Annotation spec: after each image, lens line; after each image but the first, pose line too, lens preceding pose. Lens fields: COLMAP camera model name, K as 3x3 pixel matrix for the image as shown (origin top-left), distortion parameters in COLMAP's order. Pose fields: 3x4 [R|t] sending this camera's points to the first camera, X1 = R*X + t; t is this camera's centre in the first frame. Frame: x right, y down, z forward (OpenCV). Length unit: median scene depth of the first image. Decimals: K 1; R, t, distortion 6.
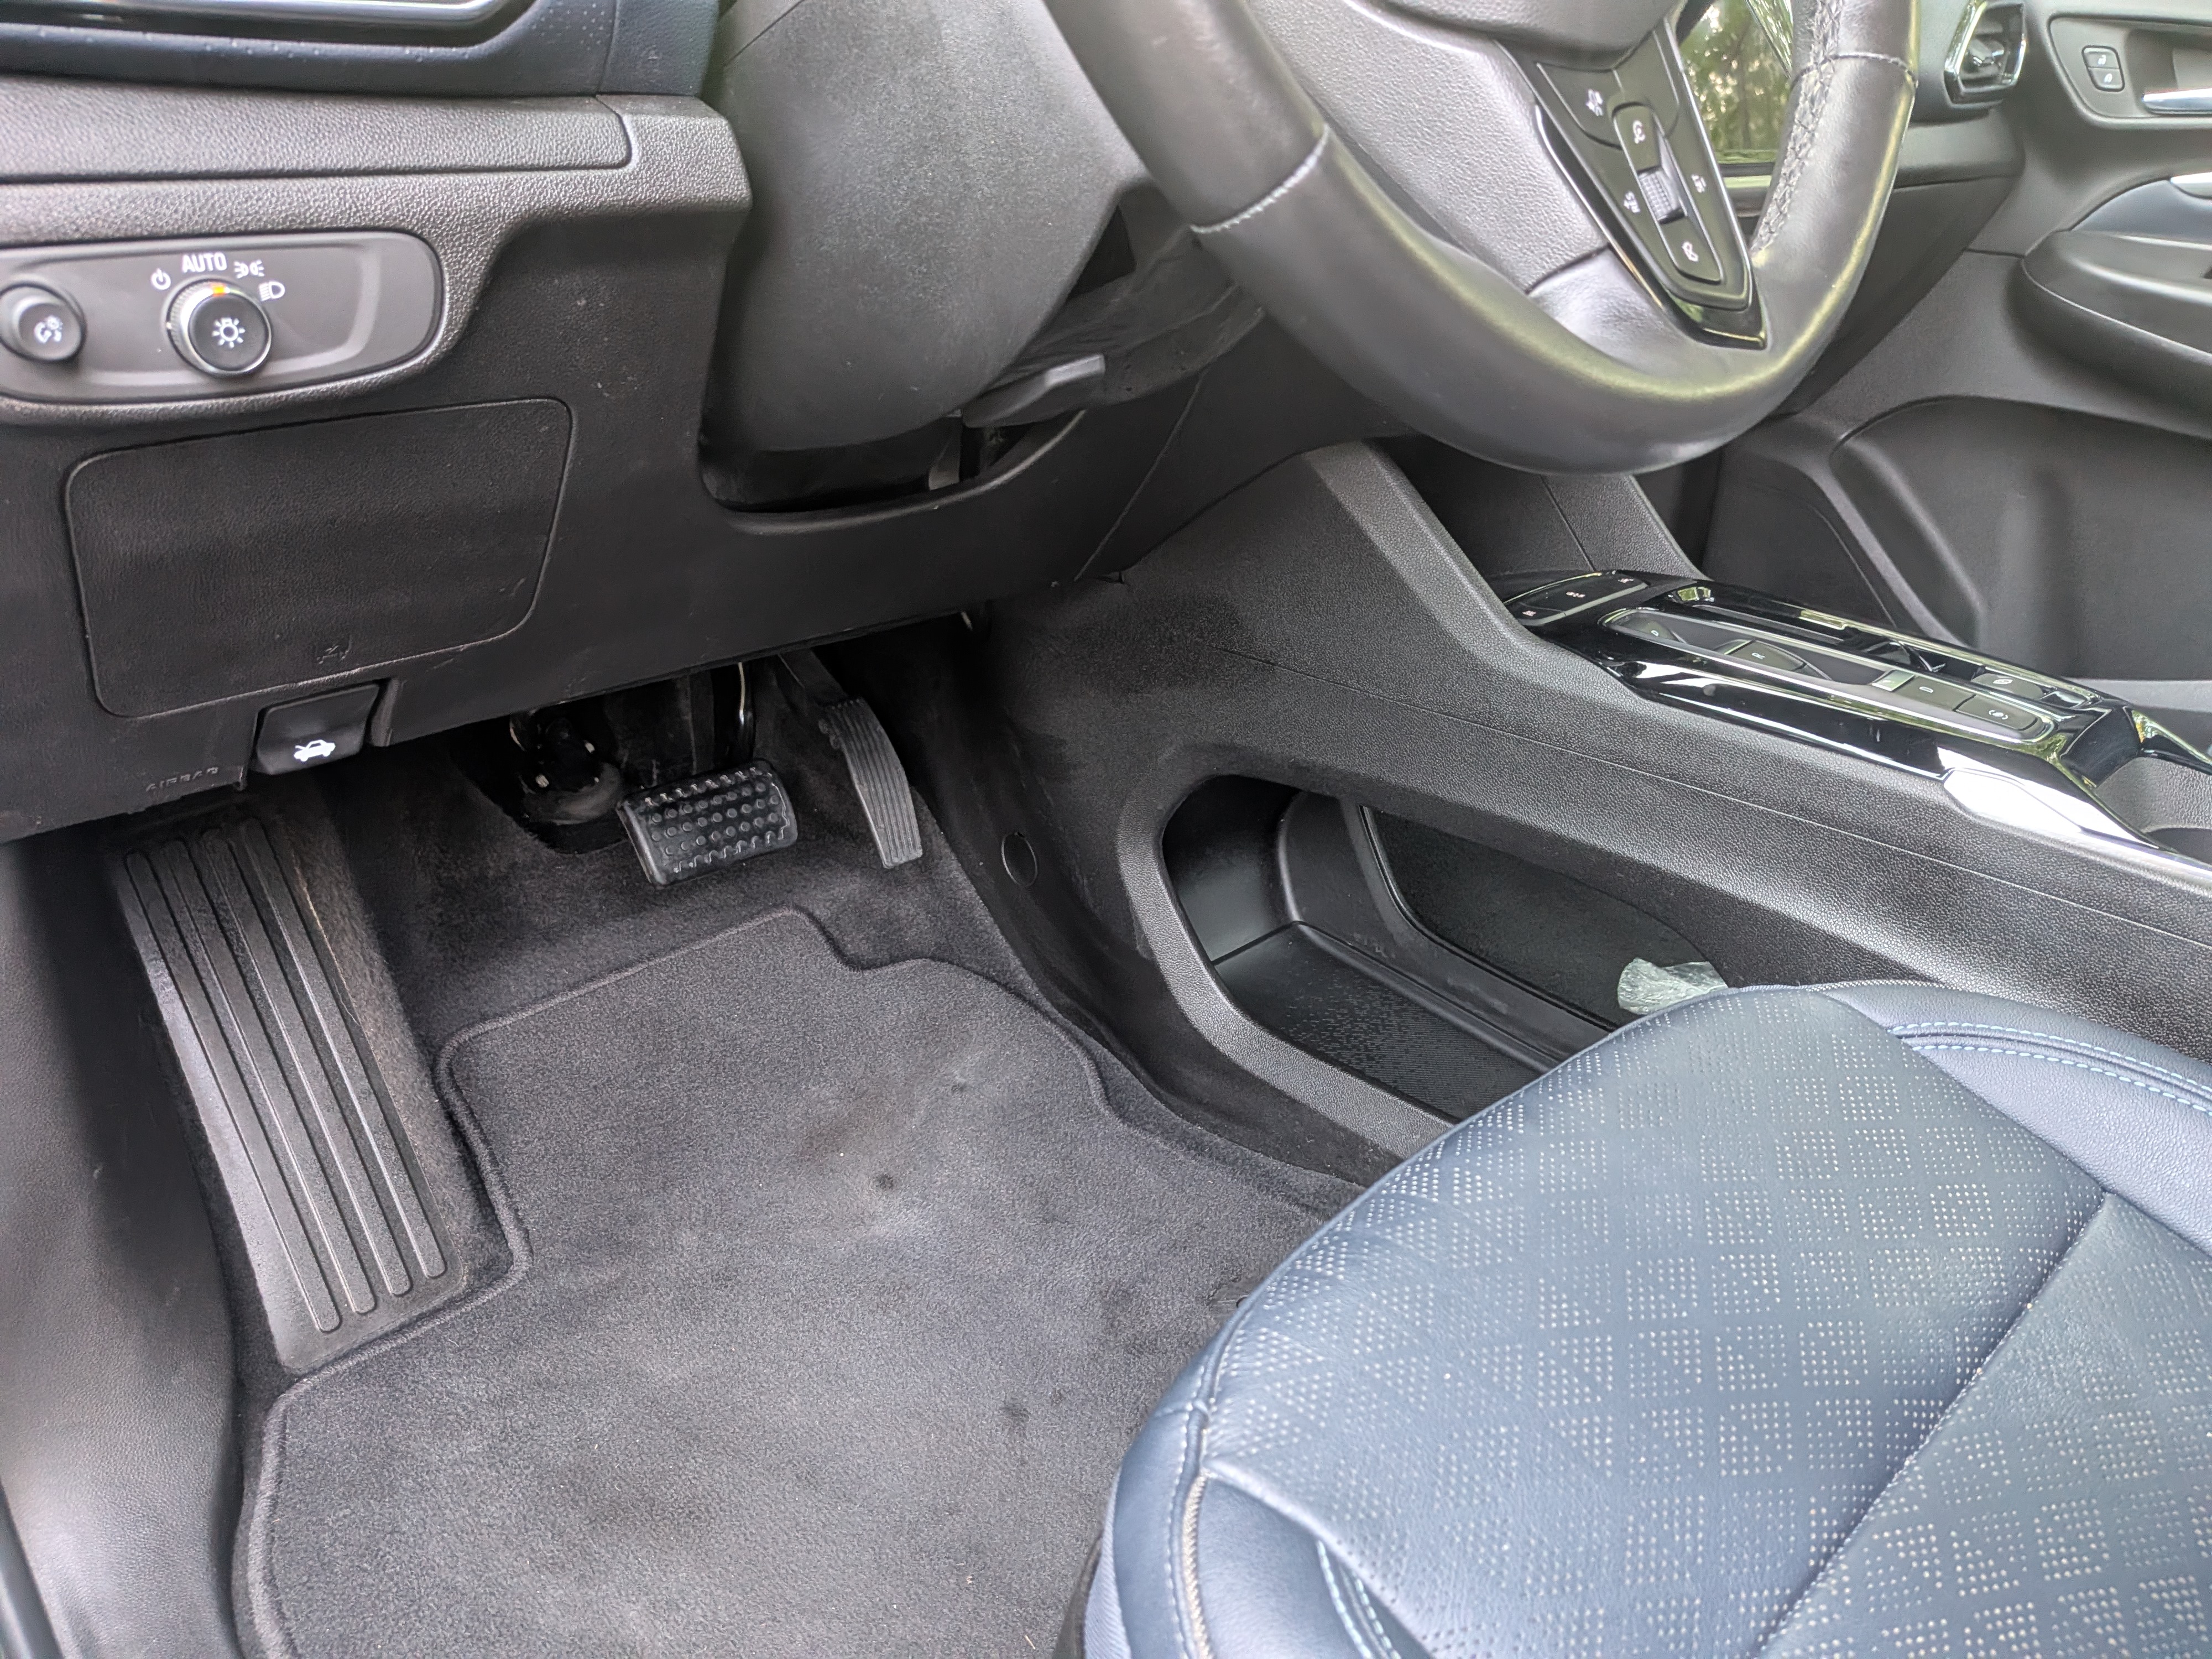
lens RADIAL K [[1671.4, 0, 1107.5], [0, 1671.4, 770.3], [0, 0, 1]] dist [0.103561, -0.187059]
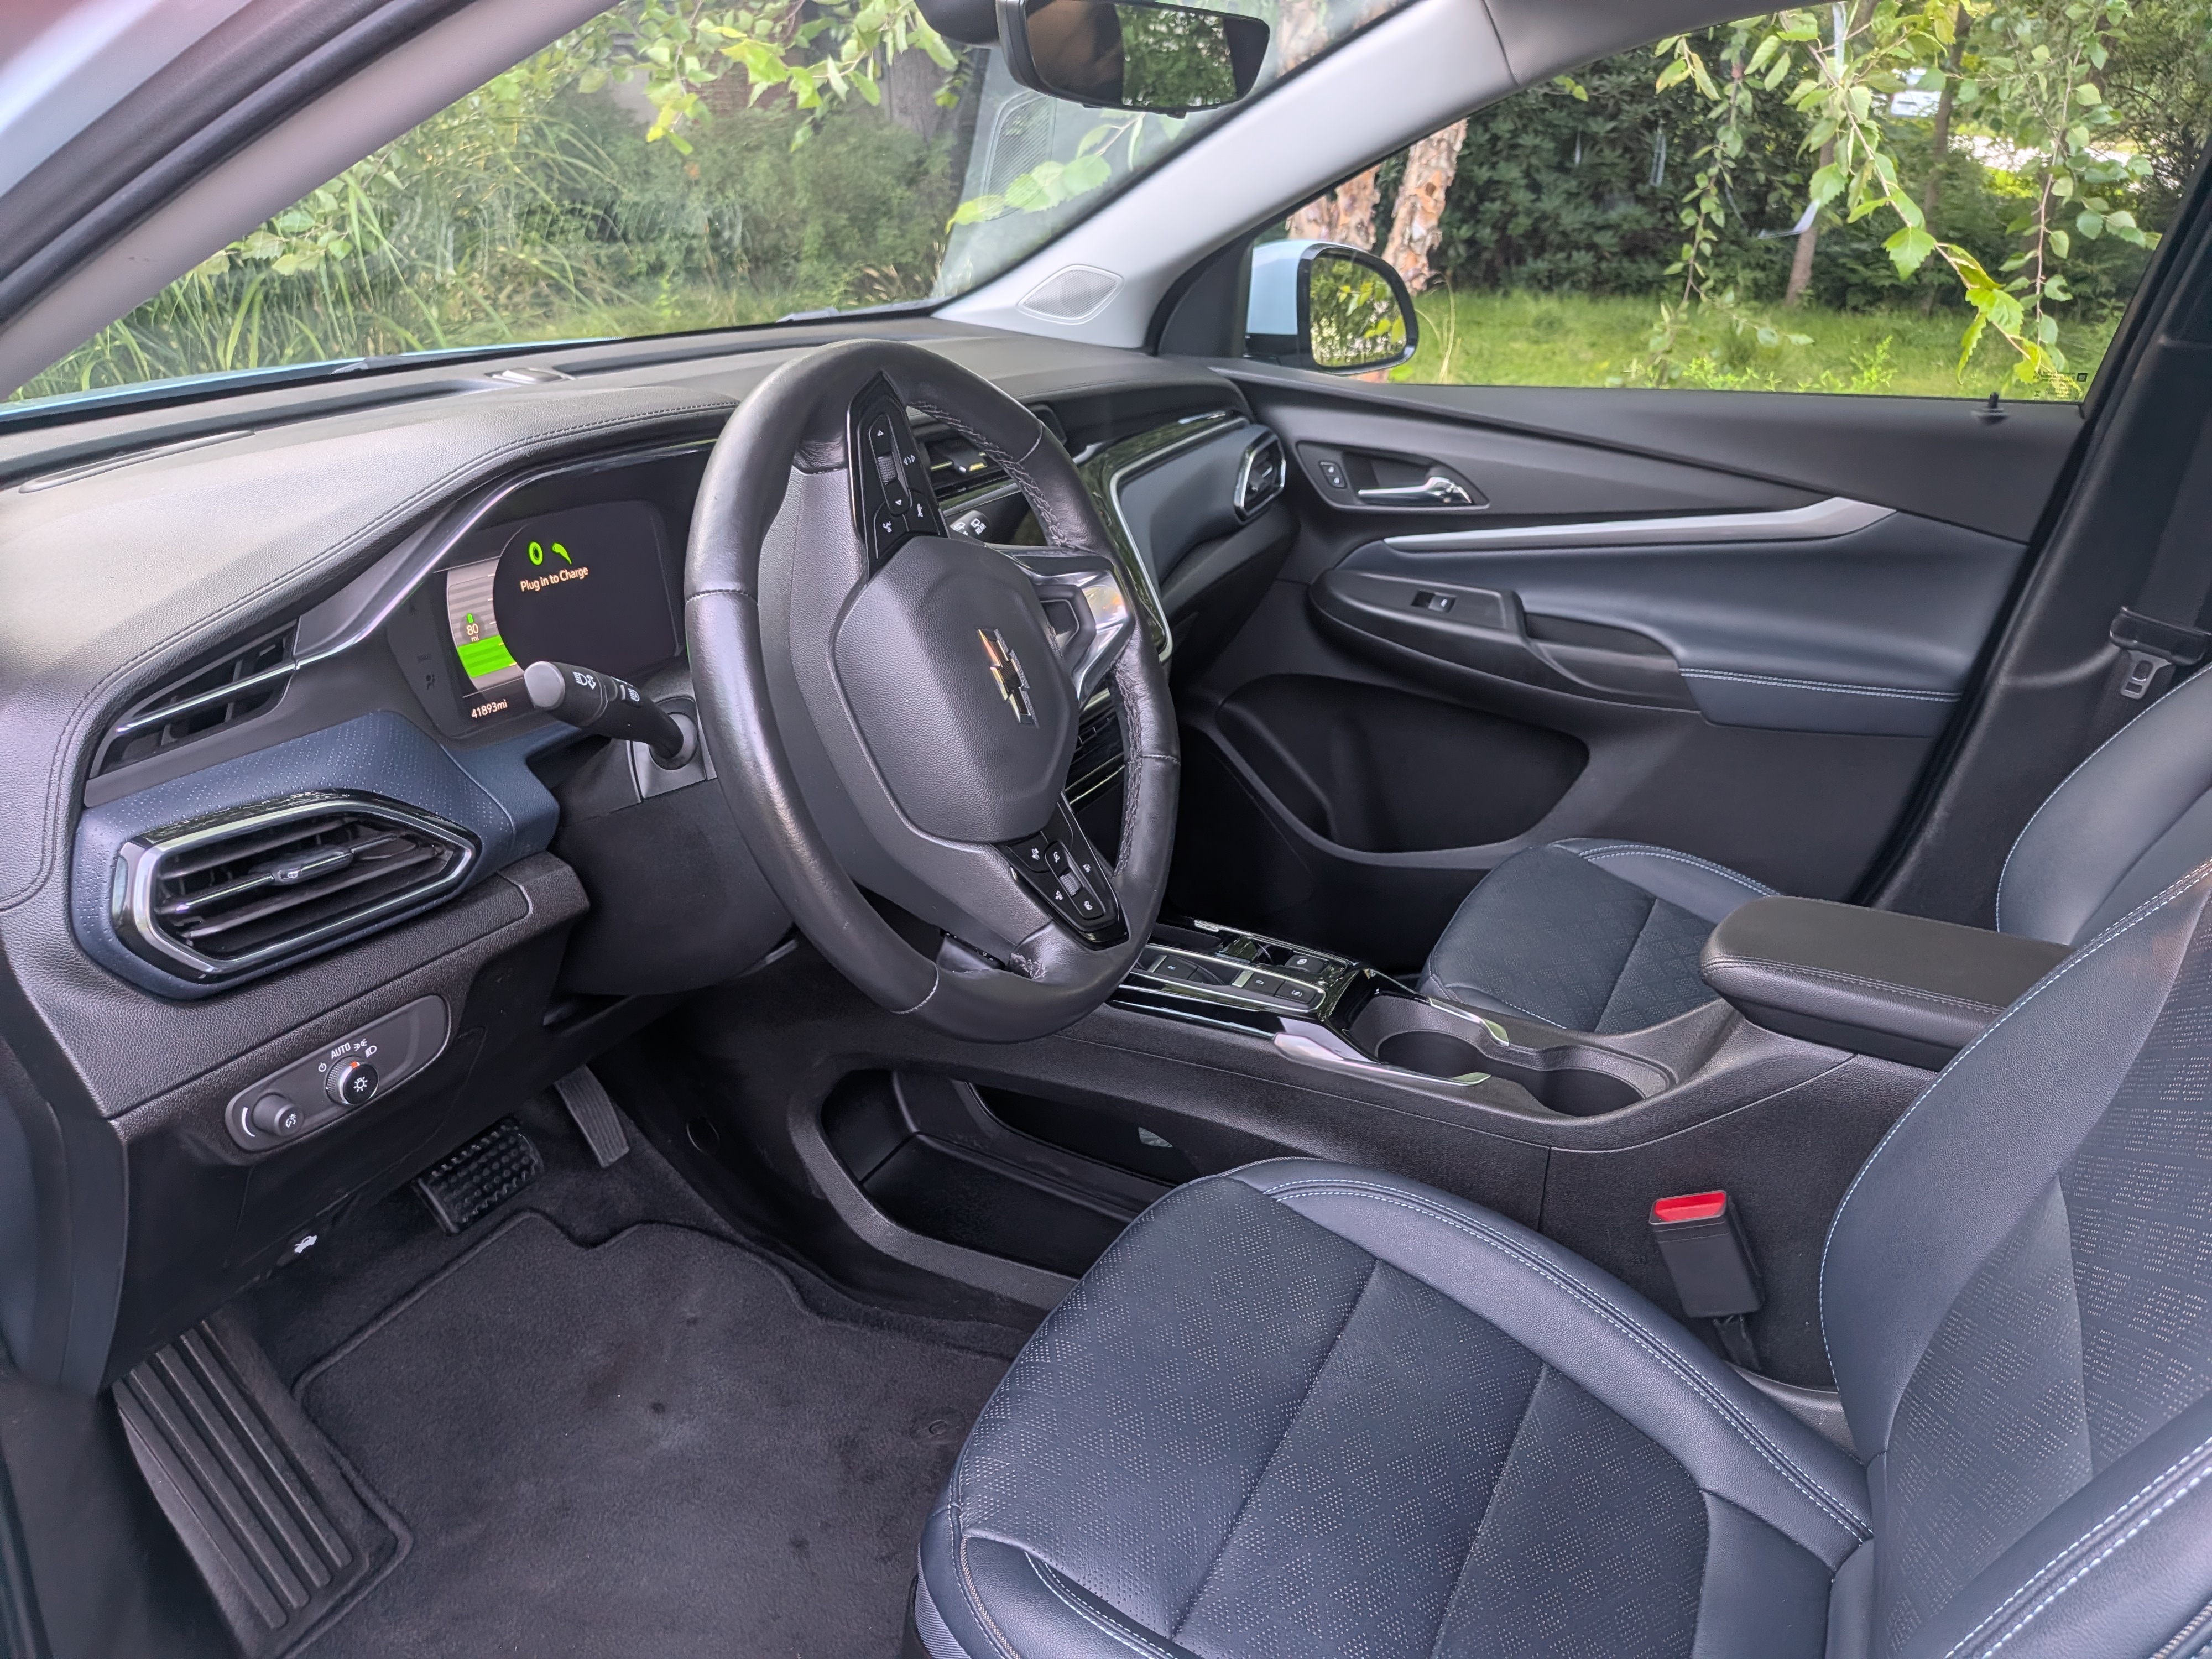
lens RADIAL K [[1517.5, 0, 1110.1], [0, 1517.5, 806.4], [0, 0, 1]] dist [0.075671, -0.129993]
pose [[0.946165, -0.154766, 0.284289, -0.066727], [0.169547, 0.985125, -0.027985, -0.150376], [-0.275729, 0.074678, 0.958330, -0.359393]]
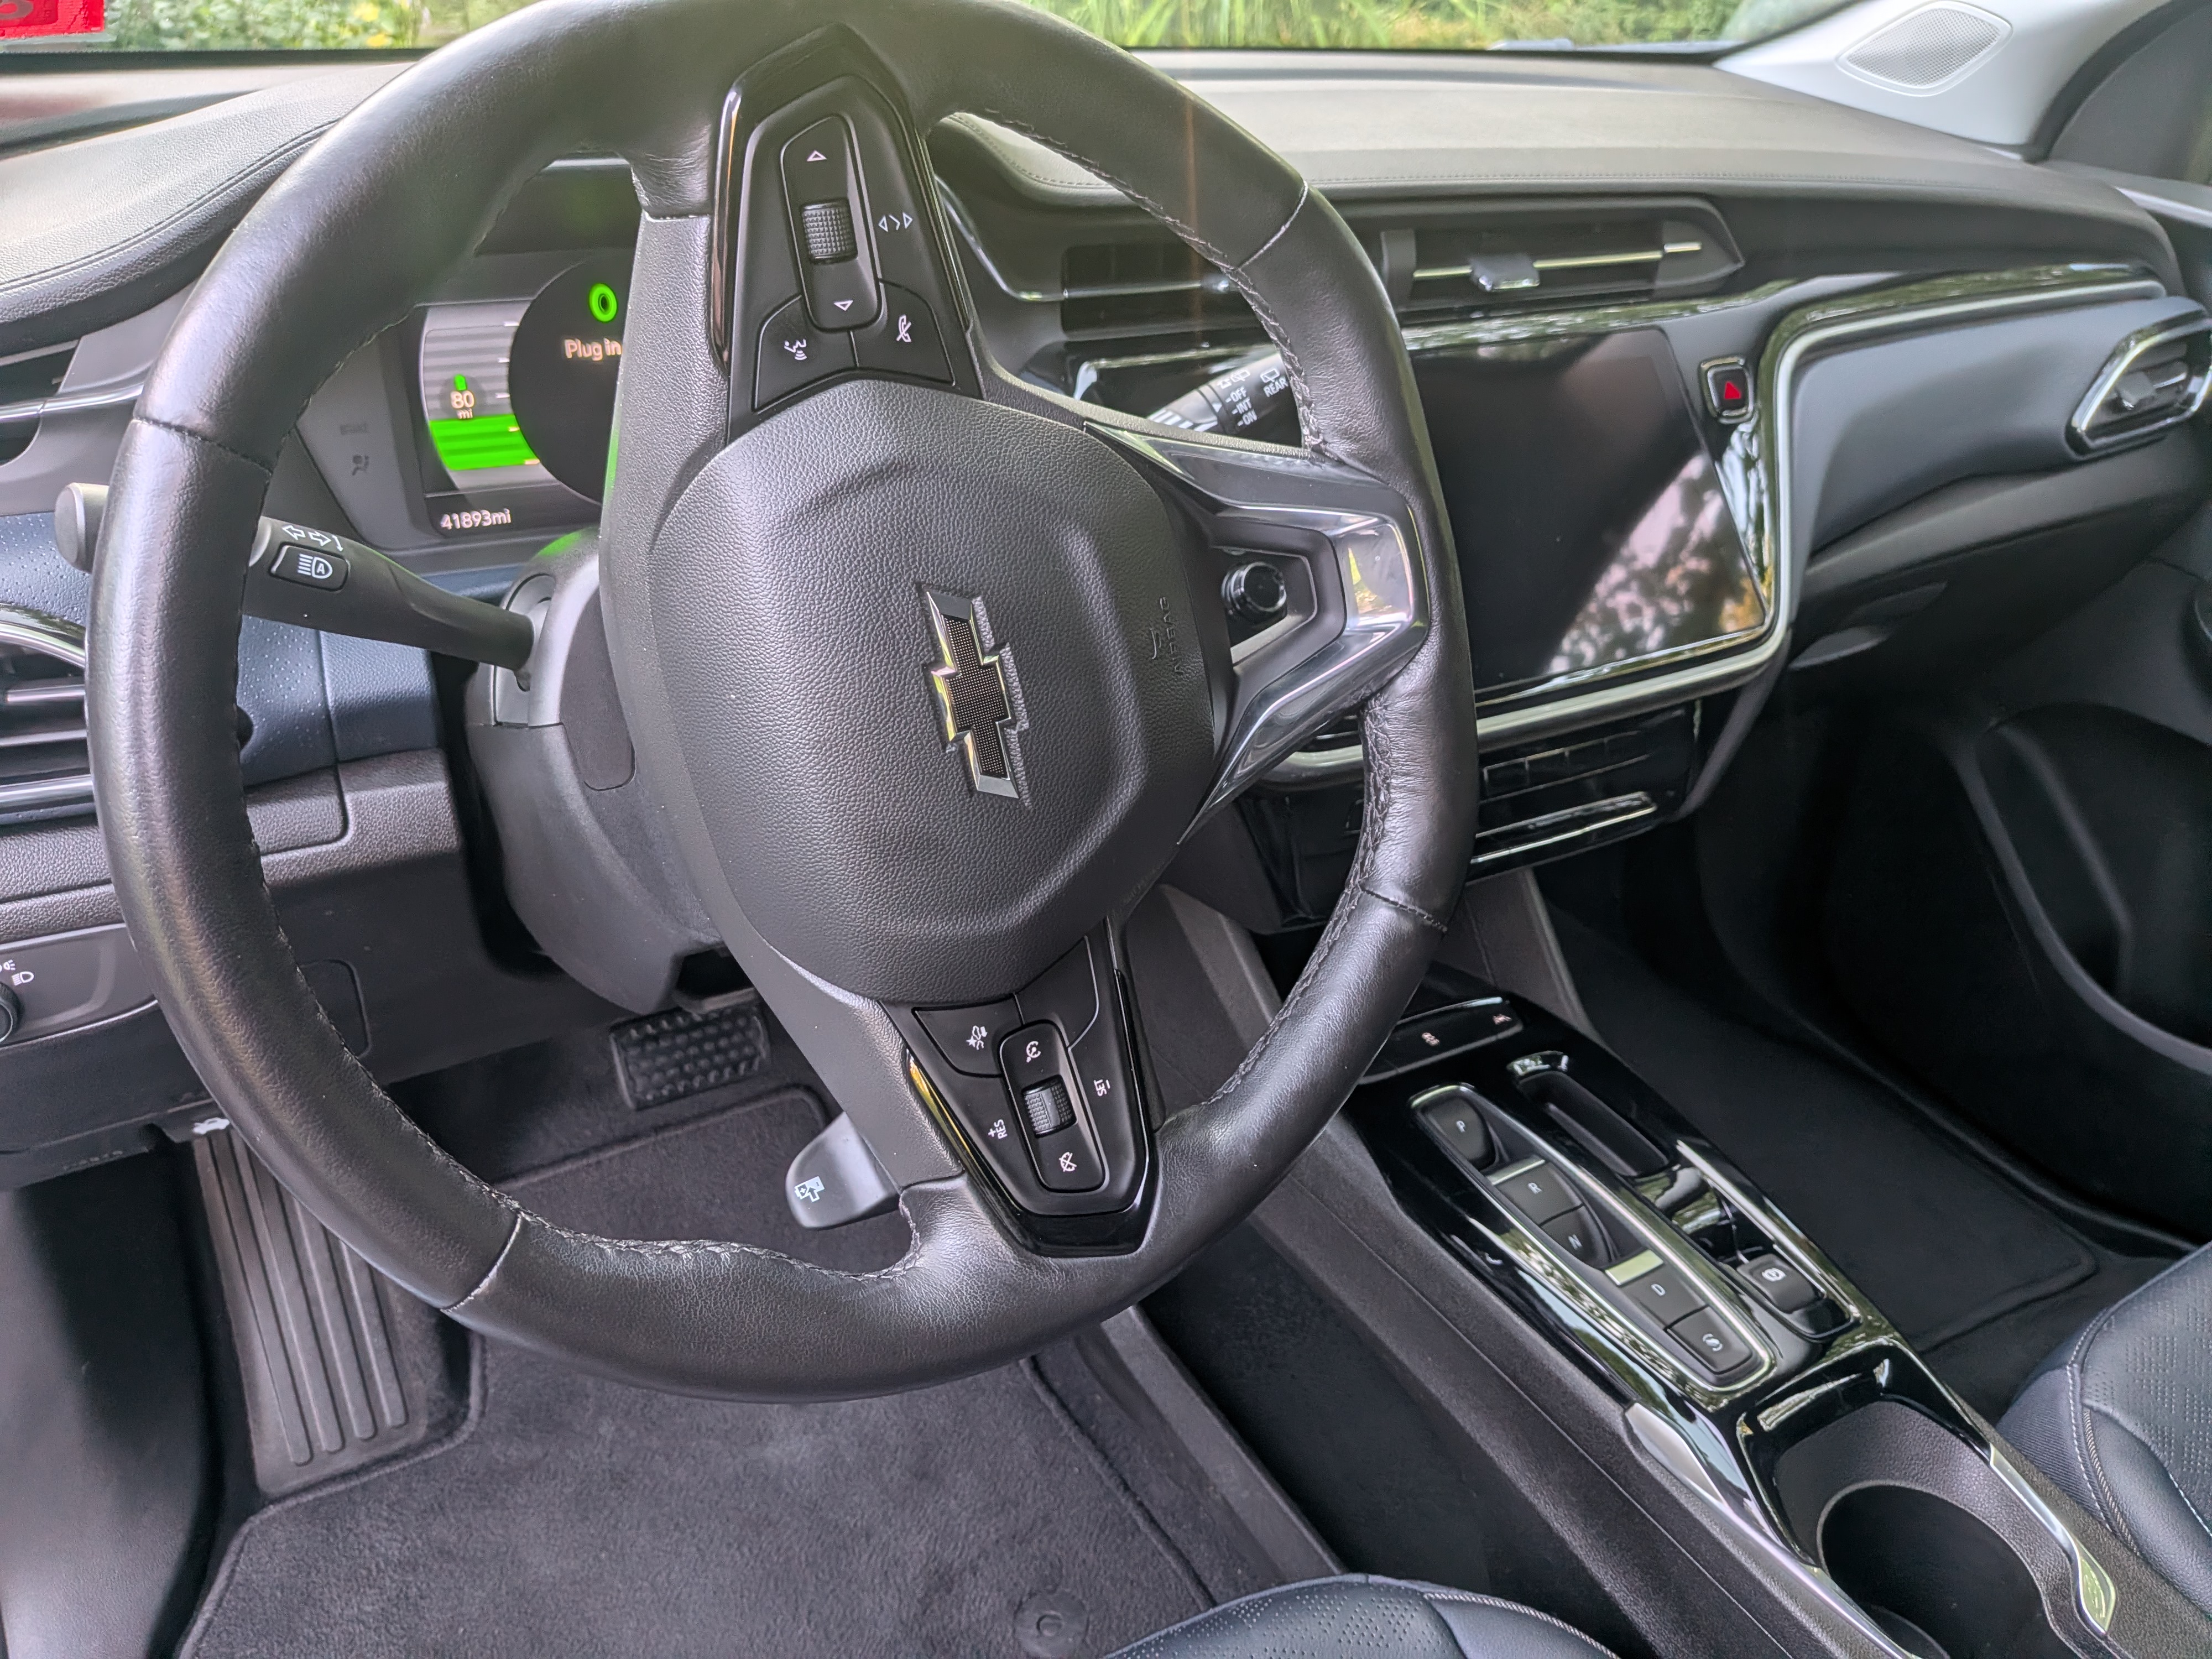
lens RADIAL K [[1670.8, 0, 1007.7], [0, 1670.8, 800.0], [0, 0, 1]] dist [-0.005967, -0.008697]
pose [[0.965047, 0.131643, -0.226616, 0.210829], [-0.121029, 0.990823, 0.060174, -0.242932], [0.232458, -0.030644, 0.972124, -0.026515]]
